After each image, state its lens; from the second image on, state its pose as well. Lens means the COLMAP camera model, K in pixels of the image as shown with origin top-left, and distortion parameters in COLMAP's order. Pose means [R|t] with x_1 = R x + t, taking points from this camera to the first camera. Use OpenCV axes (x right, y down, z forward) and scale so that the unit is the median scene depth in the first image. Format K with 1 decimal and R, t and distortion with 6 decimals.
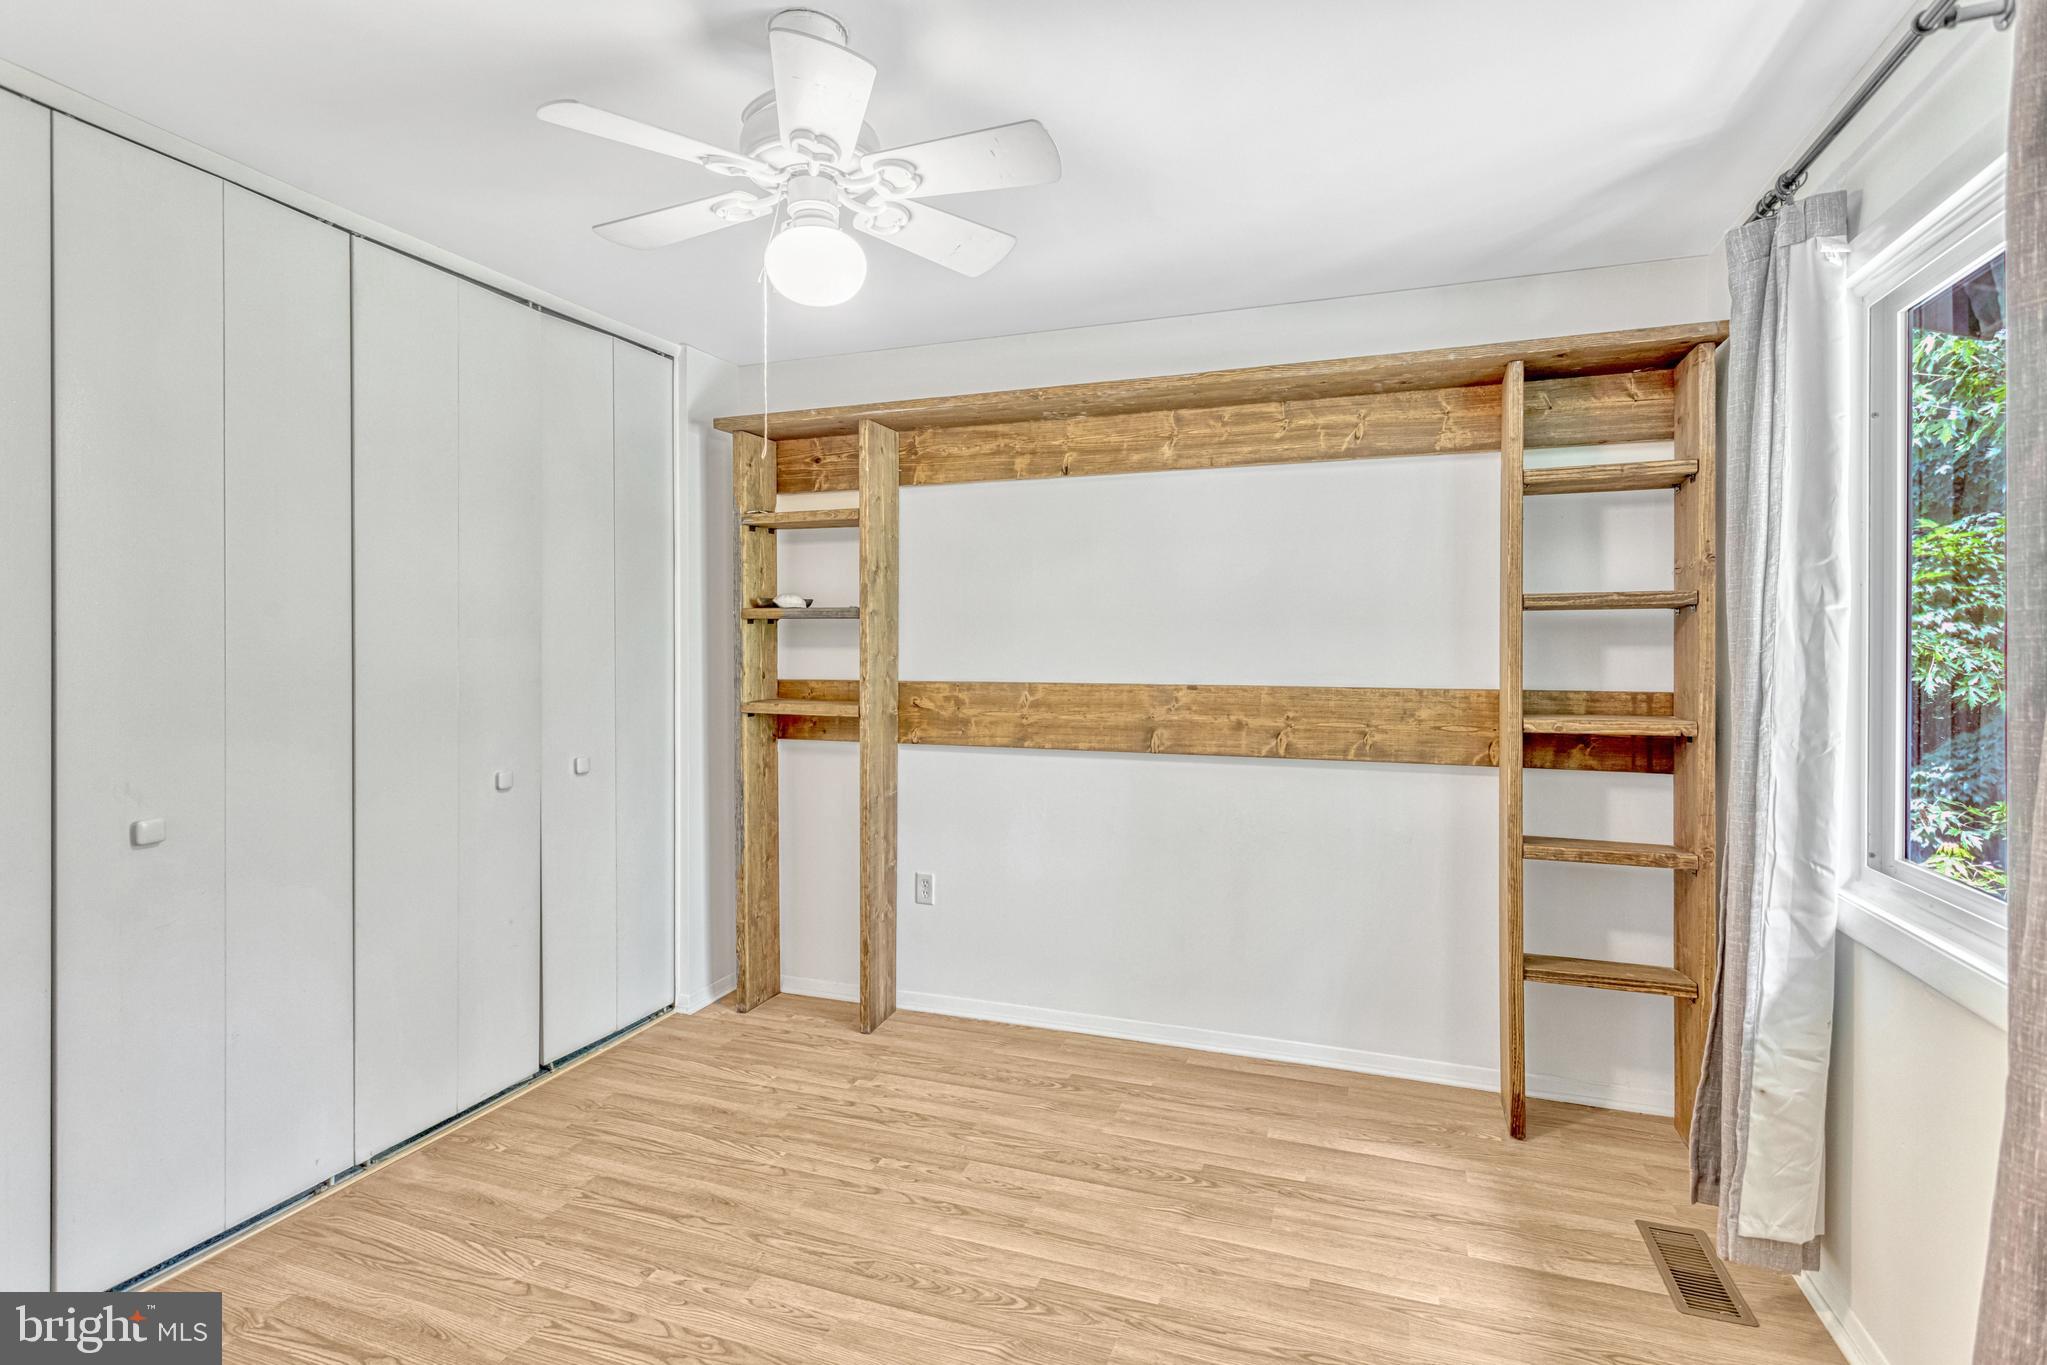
lens RADIAL K [[979.9, 0, 1024.1], [0, 979.9, 656.8], [0, 0, 1]] dist [0.001910, 0.000909]
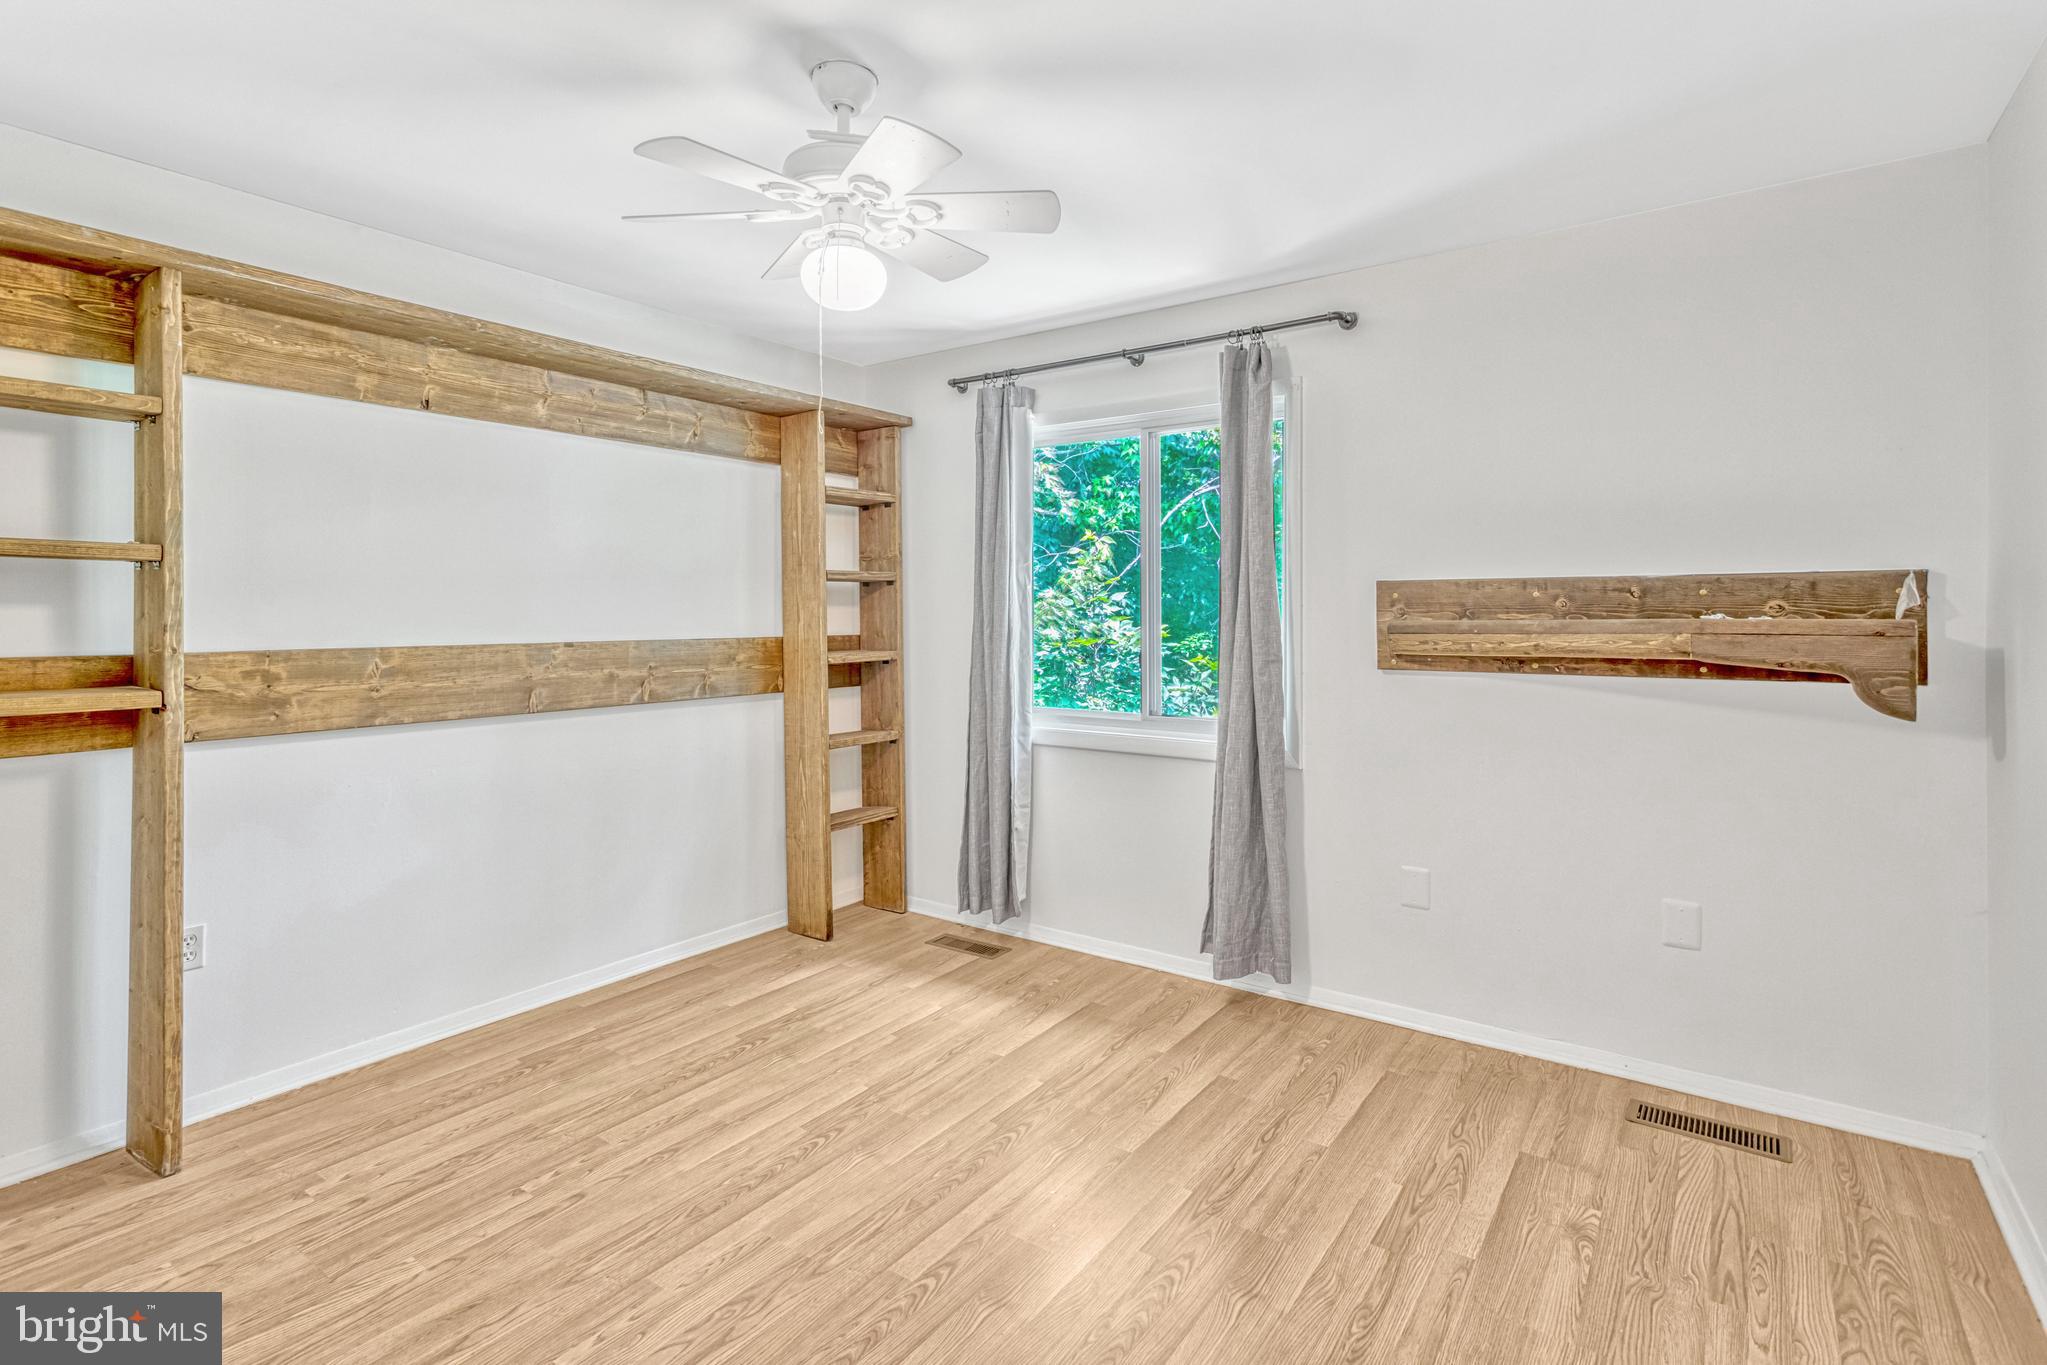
lens RADIAL K [[995.9, 0, 1027.5], [0, 995.9, 607.0], [0, 0, 1]] dist [0.003562, 0.002048]
pose [[0.268343, 0.001683, 0.963322, -0.737591], [0.007899, 0.999961, -0.003947, -0.000358], [-0.963291, 0.008669, 0.268319, 0.265901]]
